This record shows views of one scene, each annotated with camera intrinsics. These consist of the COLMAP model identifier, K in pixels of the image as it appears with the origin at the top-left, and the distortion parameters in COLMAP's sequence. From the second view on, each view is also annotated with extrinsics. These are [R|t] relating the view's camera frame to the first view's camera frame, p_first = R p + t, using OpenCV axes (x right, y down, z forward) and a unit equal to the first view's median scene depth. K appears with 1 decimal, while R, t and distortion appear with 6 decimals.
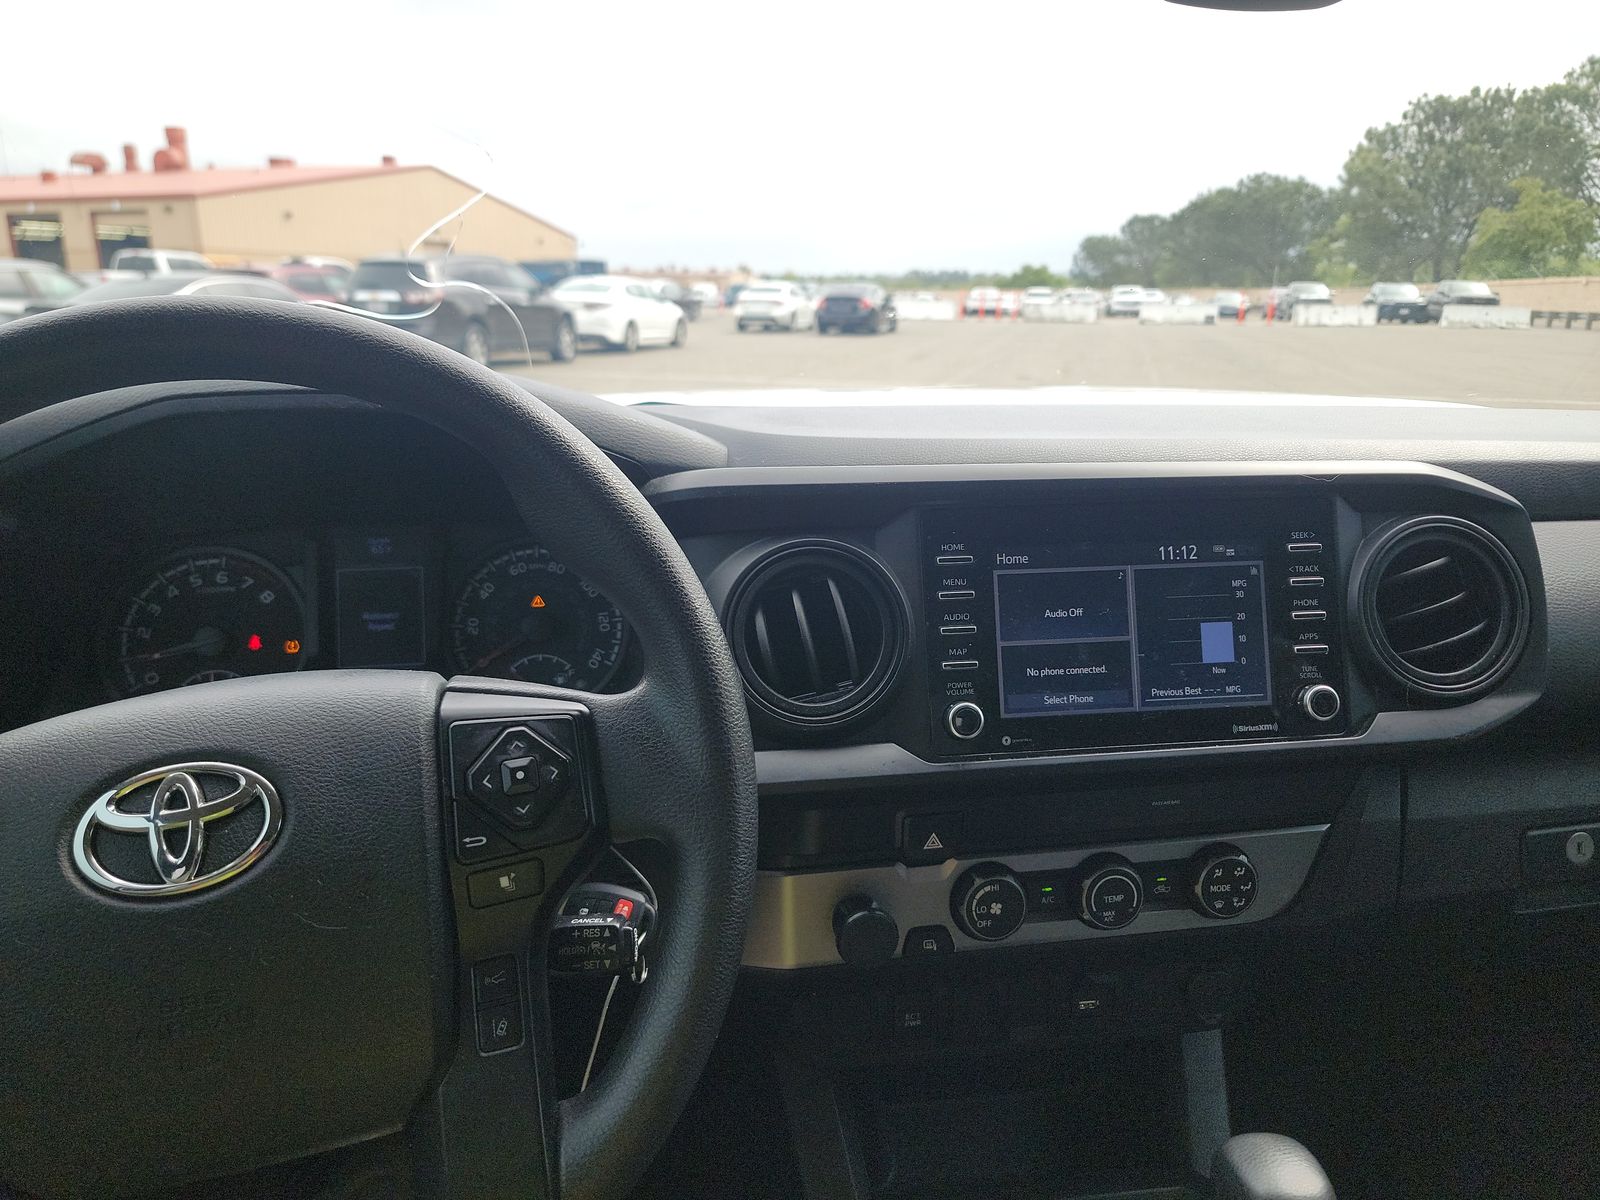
lens RADIAL K [[1123.5, 0, 804.7], [0, 1123.5, 607.1], [0, 0, 1]] dist [0.056431, -0.044889]
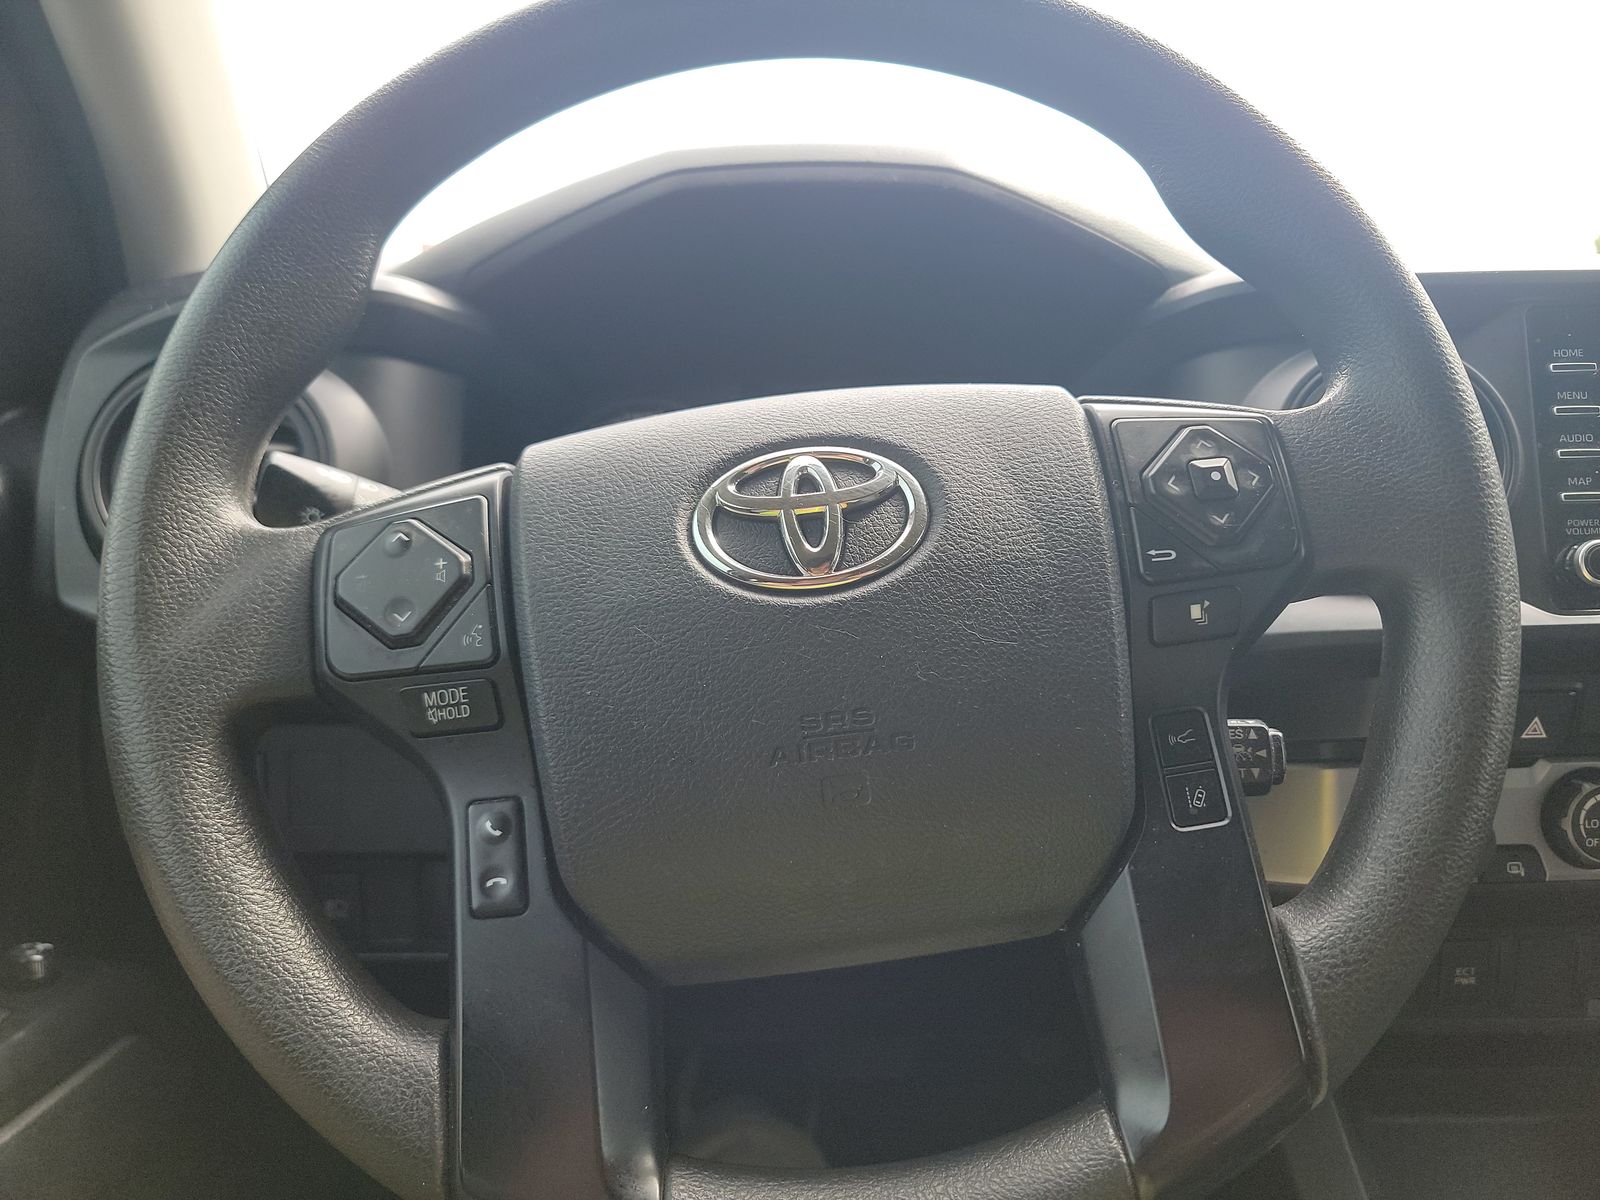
lens RADIAL K [[1123.5, 0, 810.6], [0, 1123.5, 609.3], [0, 0, 1]] dist [0.056431, -0.044889]
pose [[0.990499, 0.020312, -0.136013, -0.421321], [-0.032641, 0.995493, -0.089040, 0.318697], [0.133591, 0.092633, 0.986698, 0.203966]]
